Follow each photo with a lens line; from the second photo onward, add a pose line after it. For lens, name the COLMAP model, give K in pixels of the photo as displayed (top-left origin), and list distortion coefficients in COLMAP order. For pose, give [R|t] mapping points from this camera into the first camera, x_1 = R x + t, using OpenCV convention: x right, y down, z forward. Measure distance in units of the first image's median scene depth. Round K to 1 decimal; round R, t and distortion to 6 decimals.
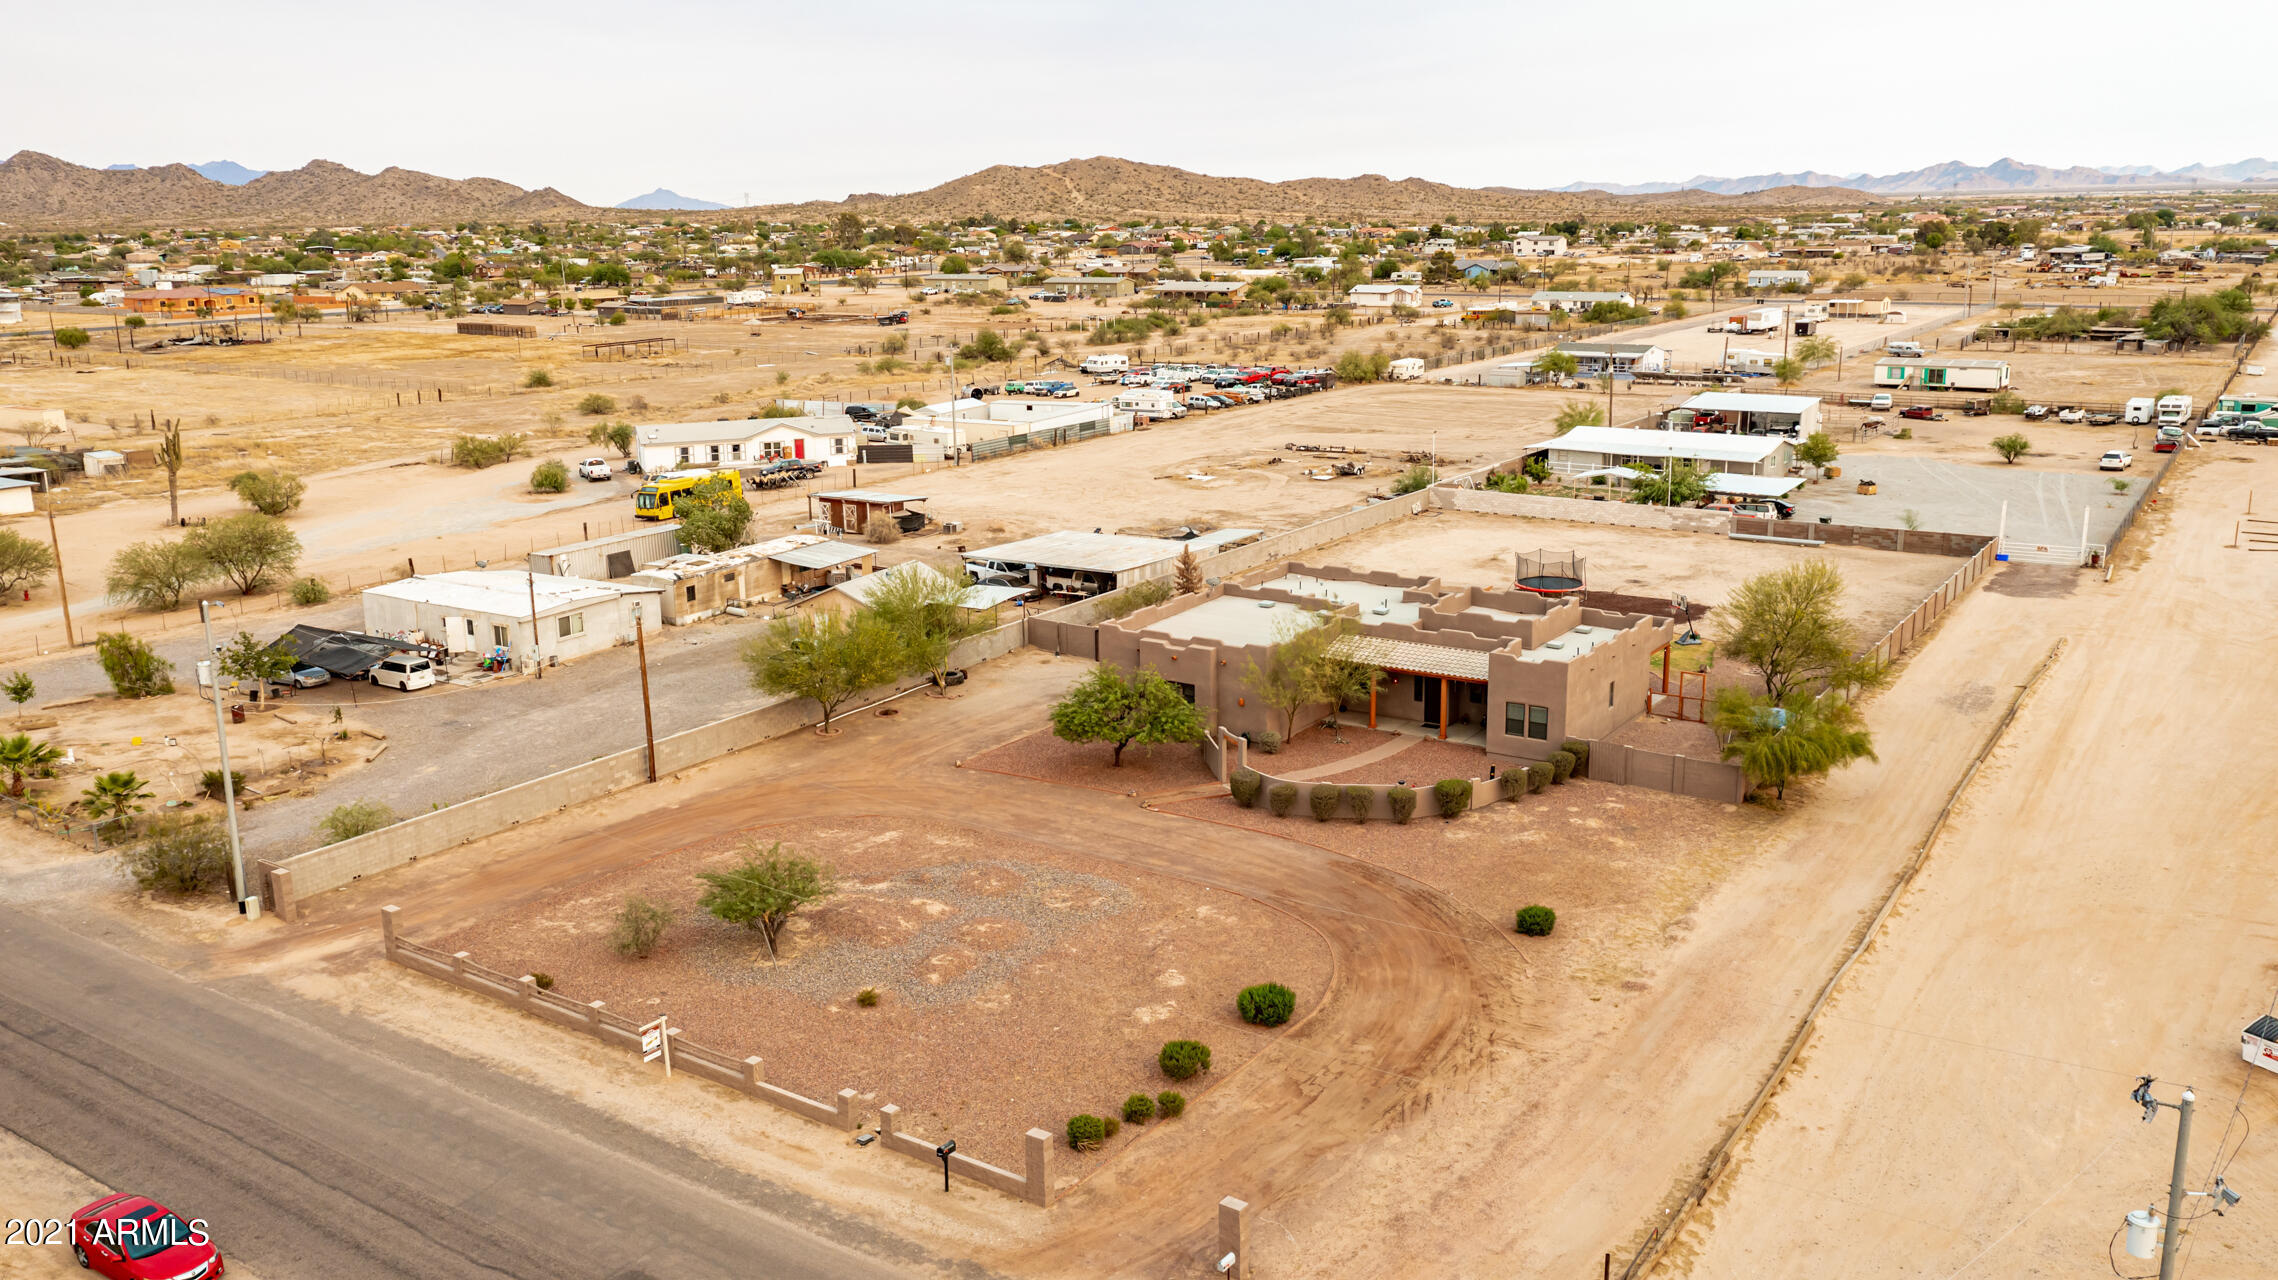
lens RADIAL K [[1786.4, 0, 1139.0], [0, 1786.4, 640.0], [0, 0, 1]] dist [-0.002180, -0.000374]
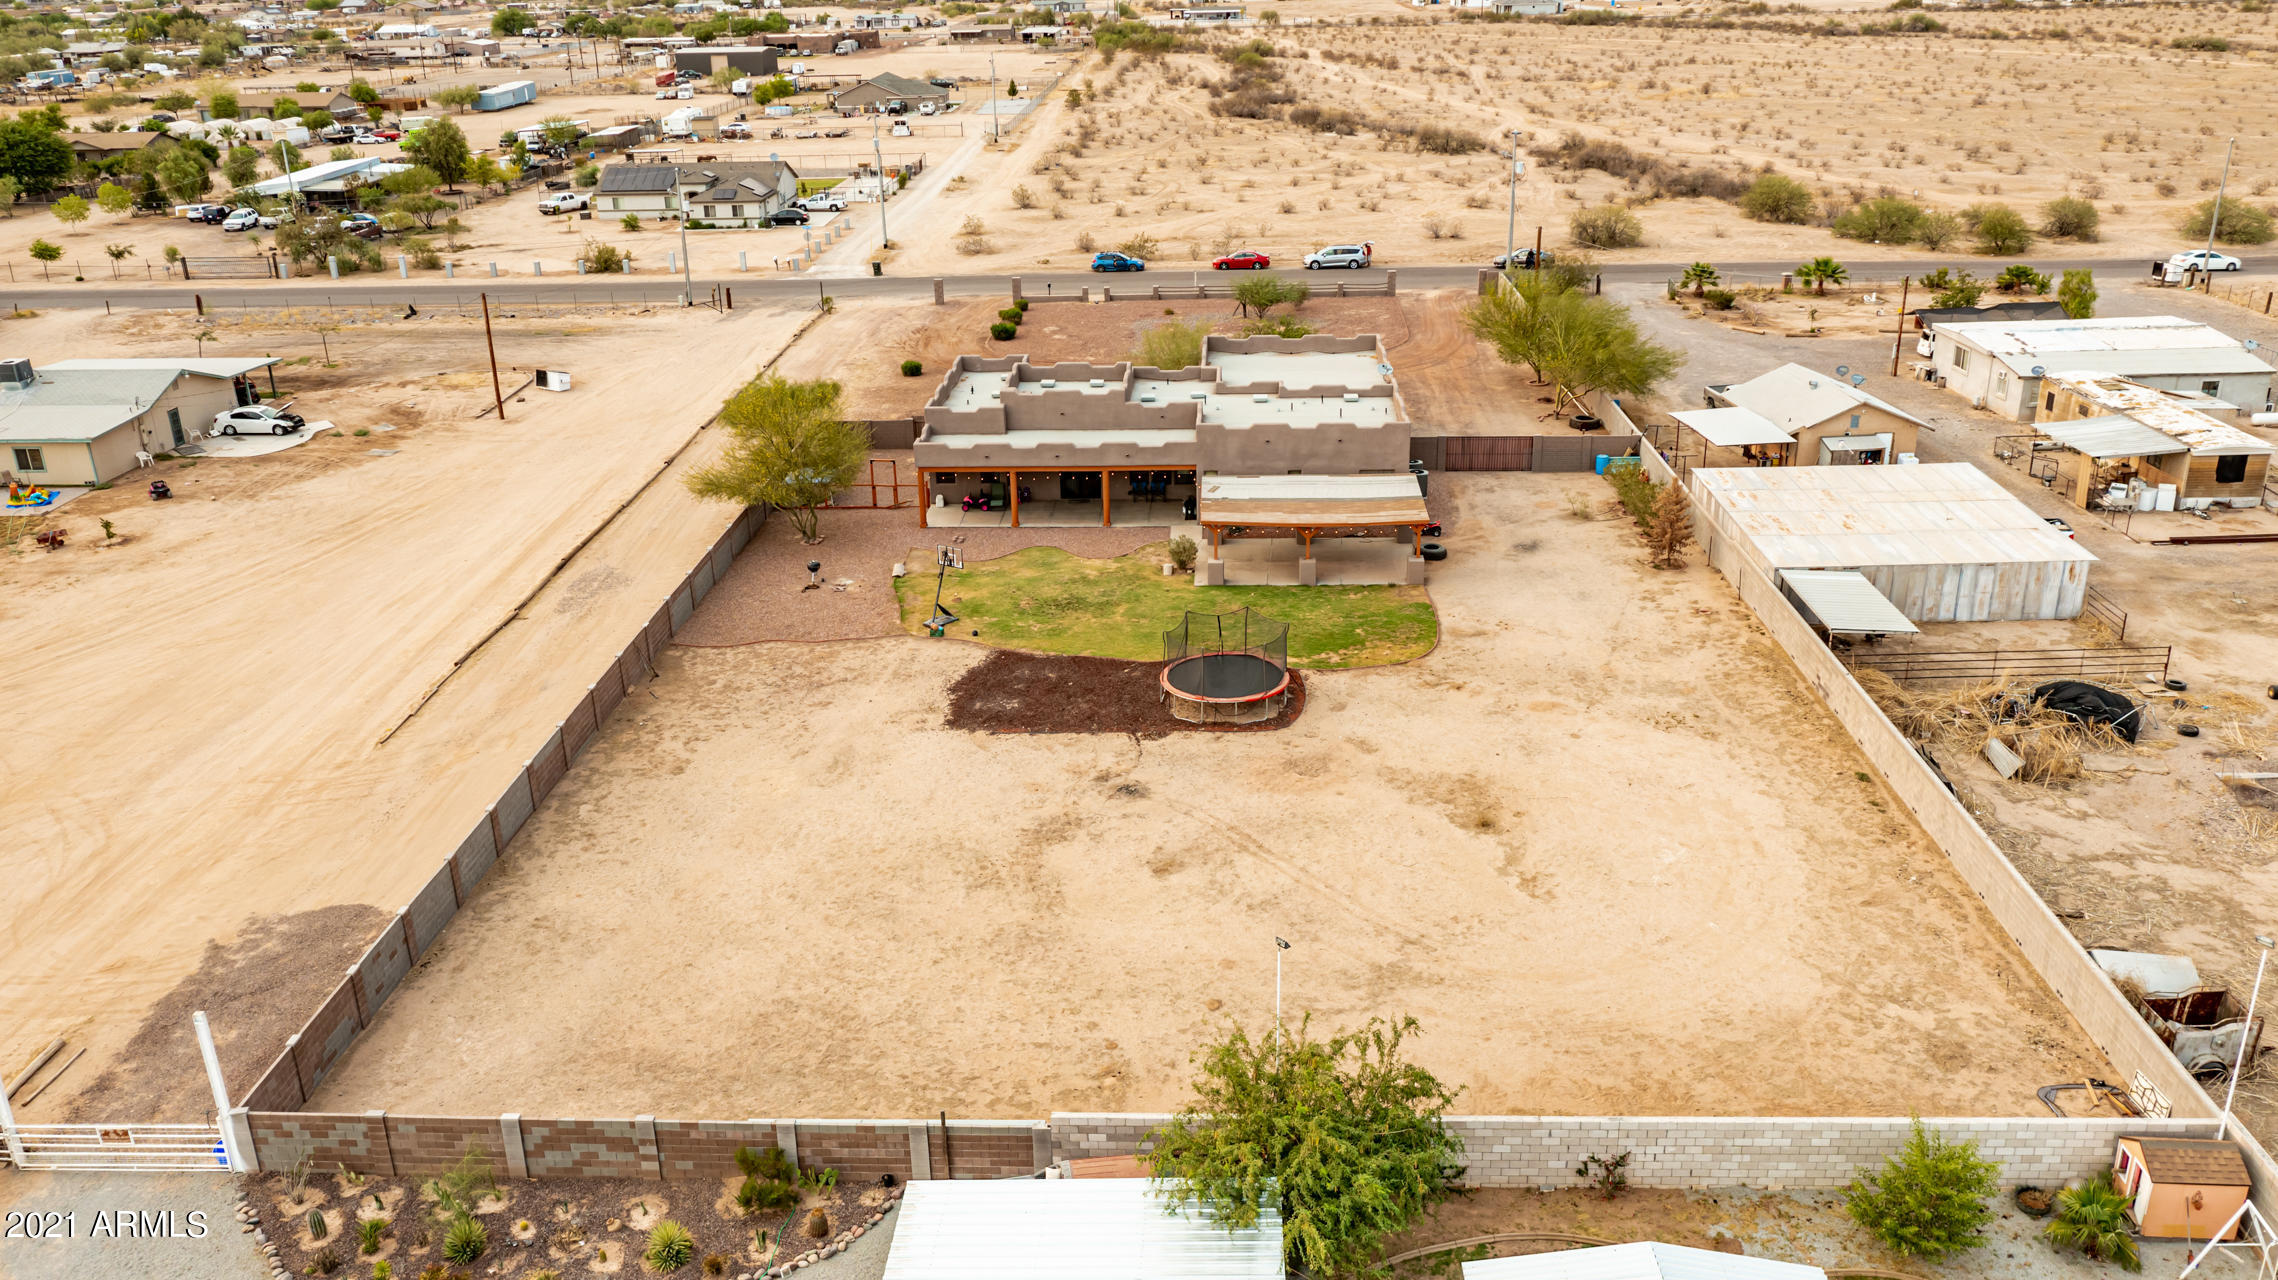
lens RADIAL K [[1787.0, 0, 1139.0], [0, 1787.0, 640.0], [0, 0, 1]] dist [-0.008796, 0.013764]
pose [[-0.853152, 0.226496, -0.469927, 0.677131], [-0.086029, 0.827404, 0.554979, -0.460782], [0.514520, 0.513909, -0.686416, 1.808295]]
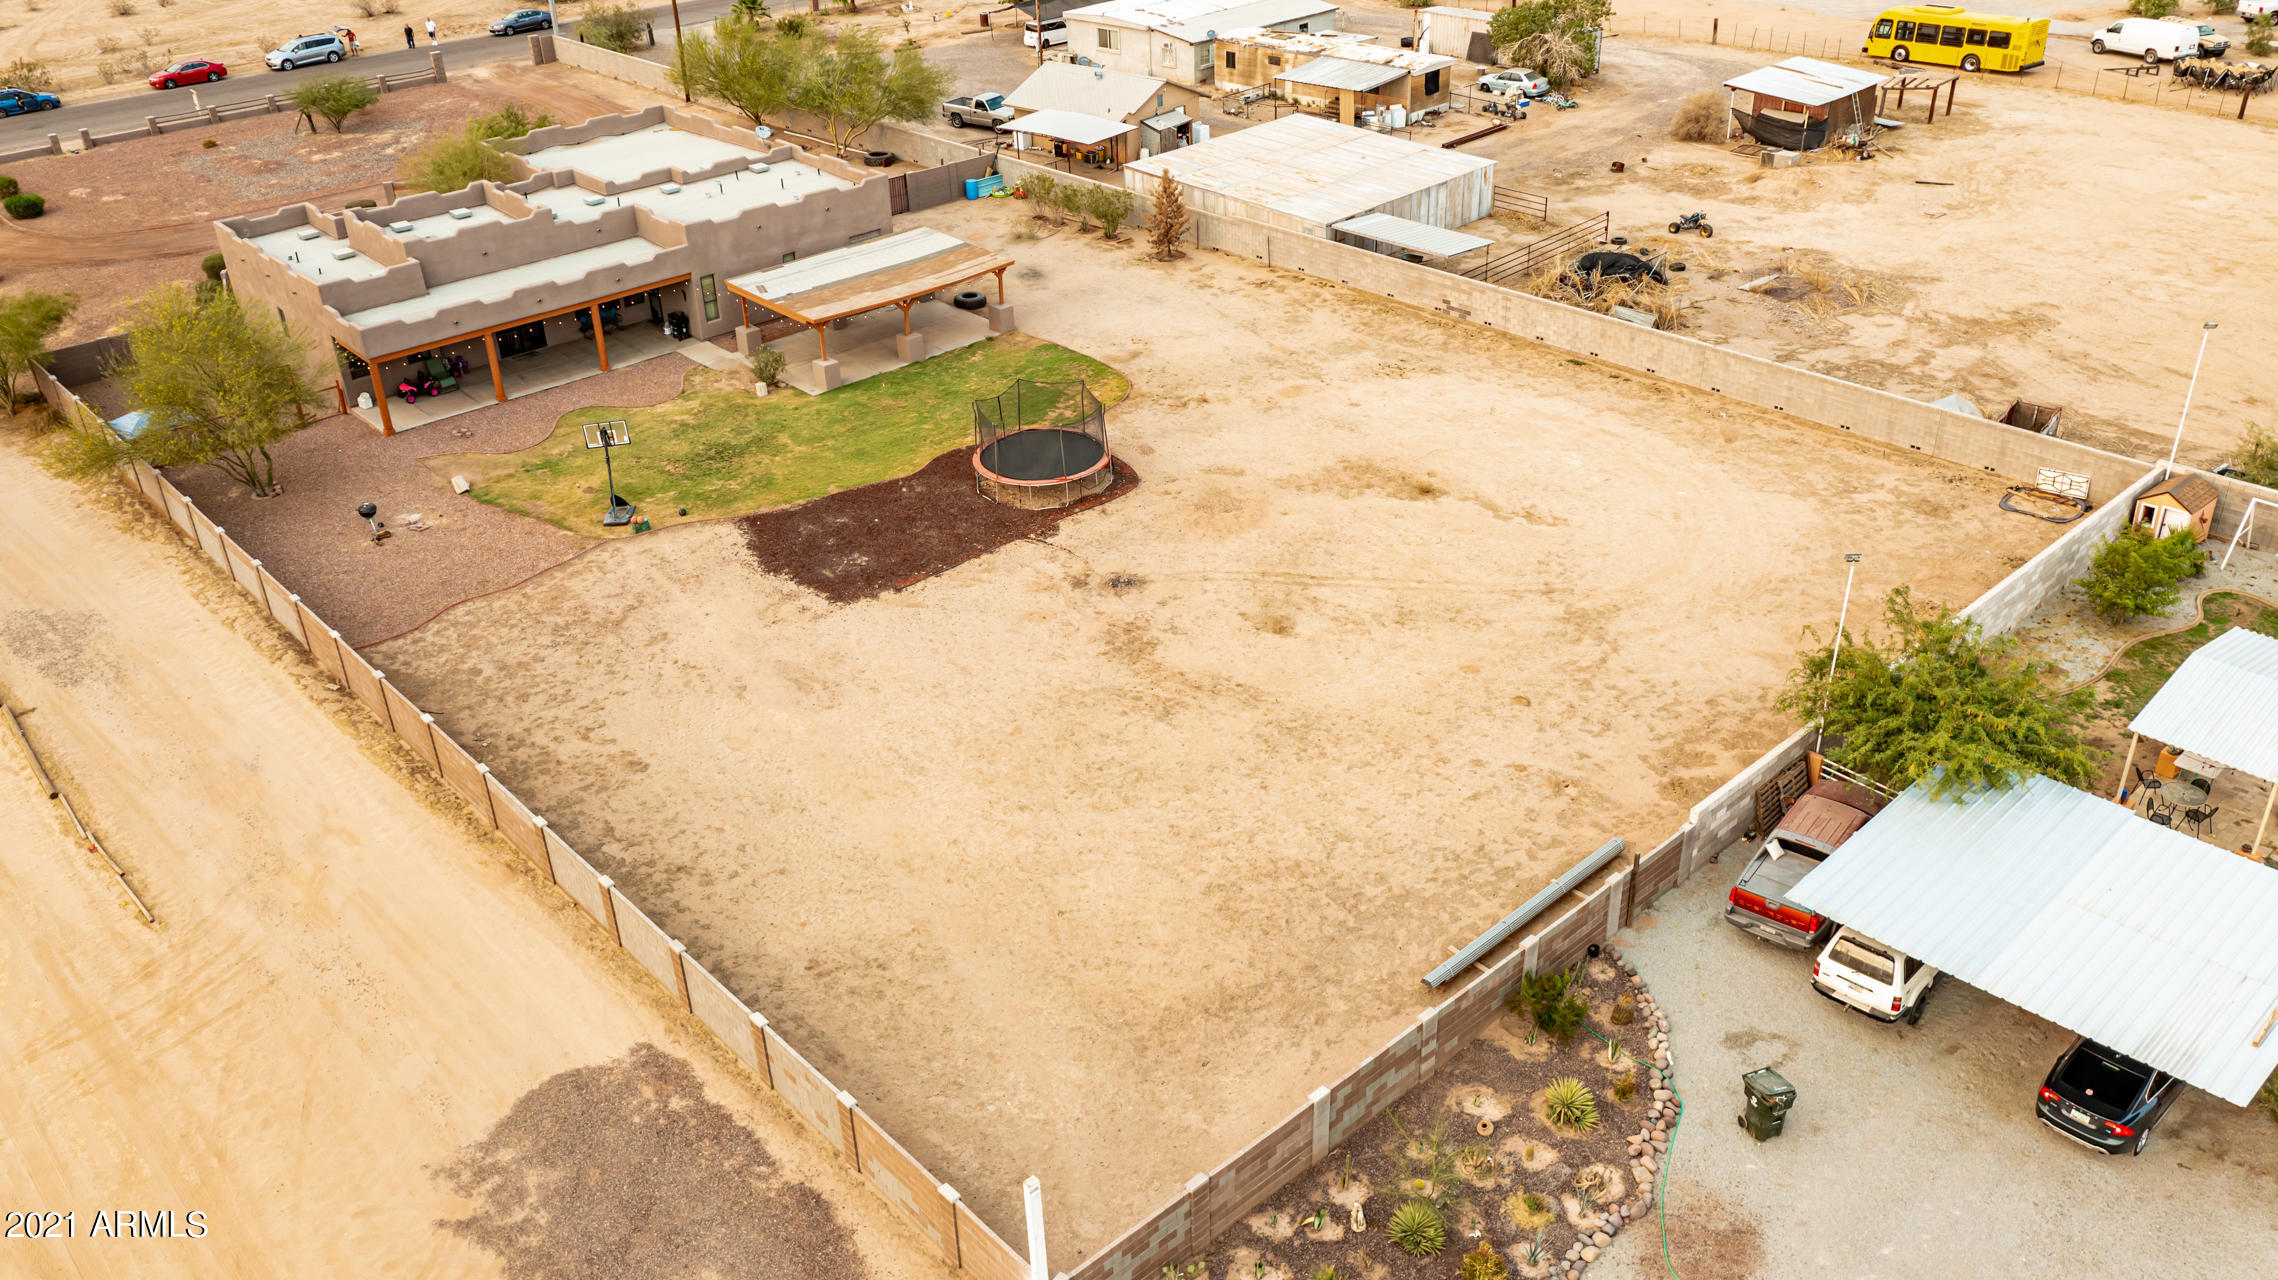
lens RADIAL K [[1786.4, 0, 1139.0], [0, 1786.4, 640.0], [0, 0, 1]] dist [-0.002180, -0.000374]
pose [[-0.229863, 0.506355, -0.831124, 0.898600], [-0.198649, 0.811601, 0.549401, -0.367346], [0.952734, 0.291389, -0.085970, 1.442784]]
